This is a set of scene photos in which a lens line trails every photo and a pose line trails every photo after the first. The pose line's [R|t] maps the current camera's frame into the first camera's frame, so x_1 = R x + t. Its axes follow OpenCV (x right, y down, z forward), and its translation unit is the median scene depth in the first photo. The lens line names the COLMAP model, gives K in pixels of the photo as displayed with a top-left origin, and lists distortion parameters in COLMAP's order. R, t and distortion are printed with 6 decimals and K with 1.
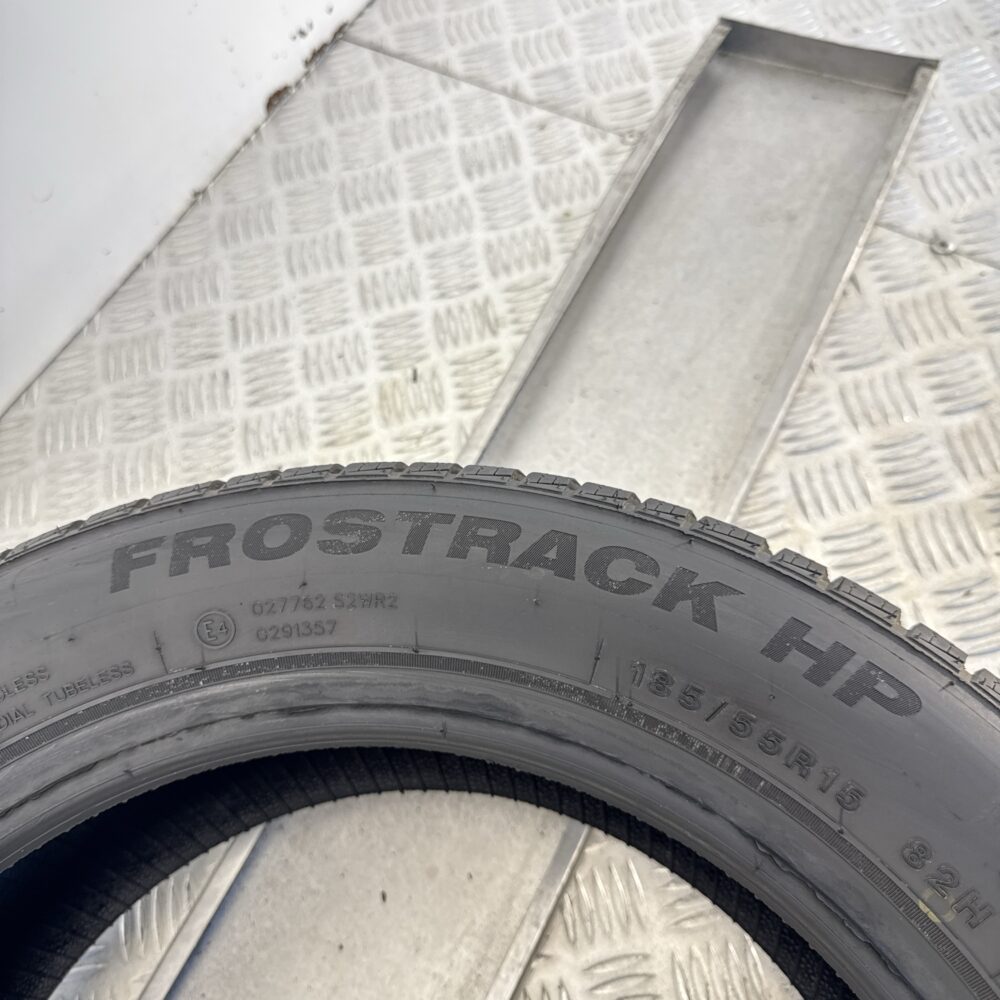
lens RADIAL K [[902.6, 0, 500.0], [0, 902.6, 500.0], [0, 0, 1]] dist [0.054064, -0.158073]
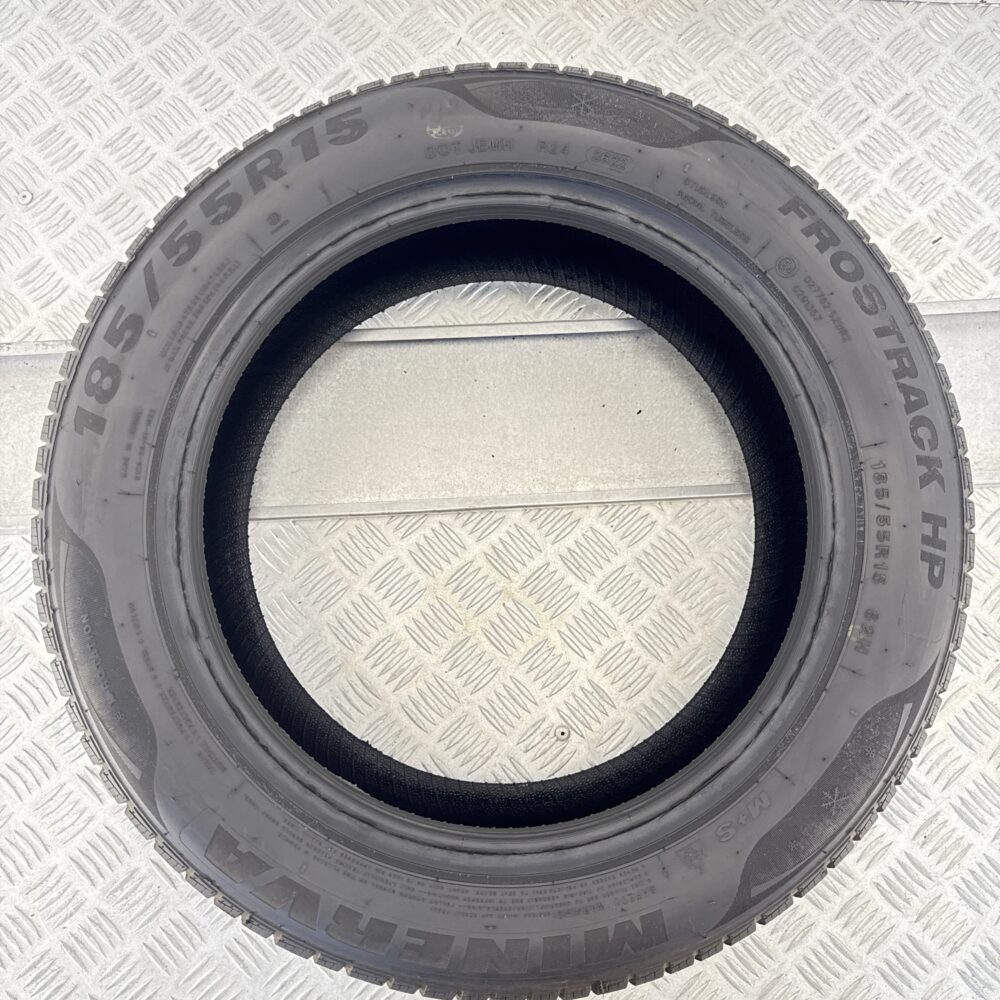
lens RADIAL K [[902.6, 0, 500.0], [0, 902.6, 500.0], [0, 0, 1]] dist [0.054064, -0.158073]
pose [[0.508142, 0.861041, 0.020002, -0.245691], [-0.808820, 0.469085, 0.354640, 0.193144], [0.295977, -0.196386, 0.934789, -1.124553]]
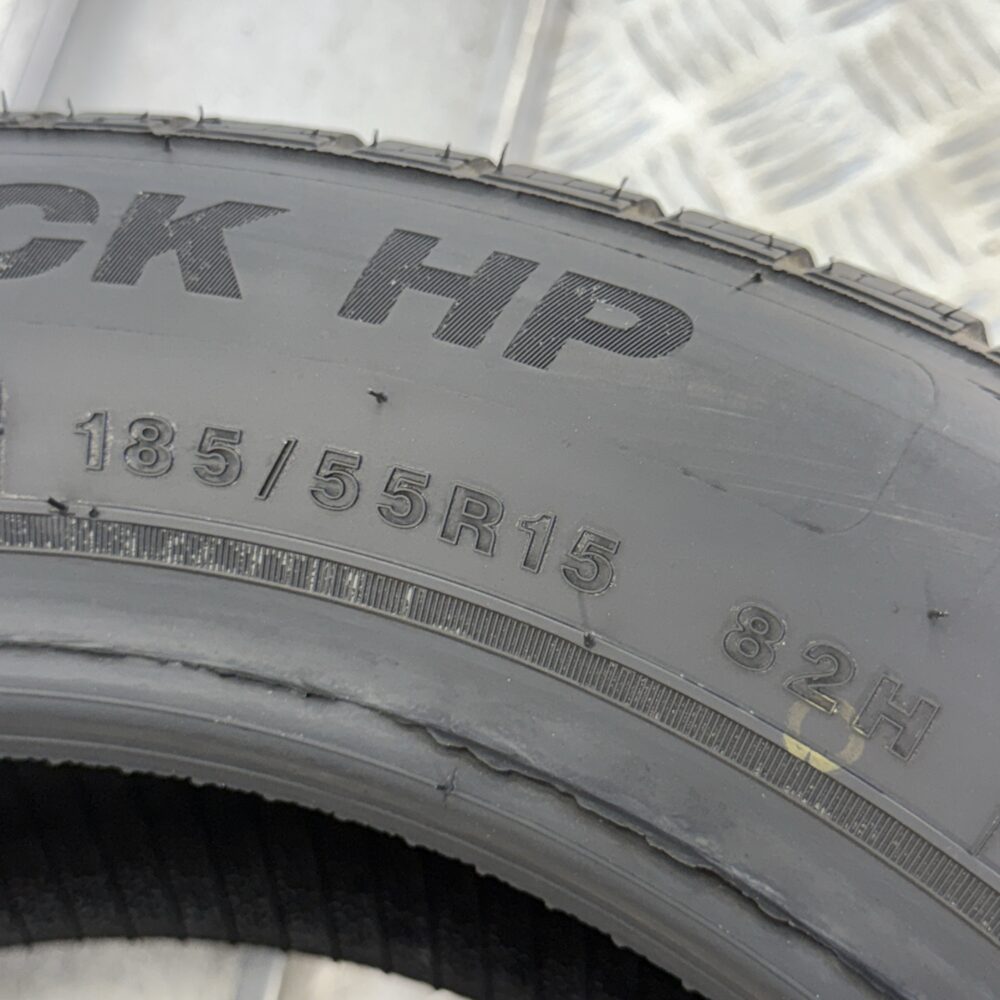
lens RADIAL K [[1740.0, 0, 497.7], [0, 1740.0, 529.4], [0, 0, 1]] dist [0.043350, 0.015567]
pose [[0.964709, -0.231358, 0.125737, 0.222139], [0.238804, 0.969902, -0.047574, 0.318637], [-0.110946, 0.075921, 0.990922, 0.144538]]
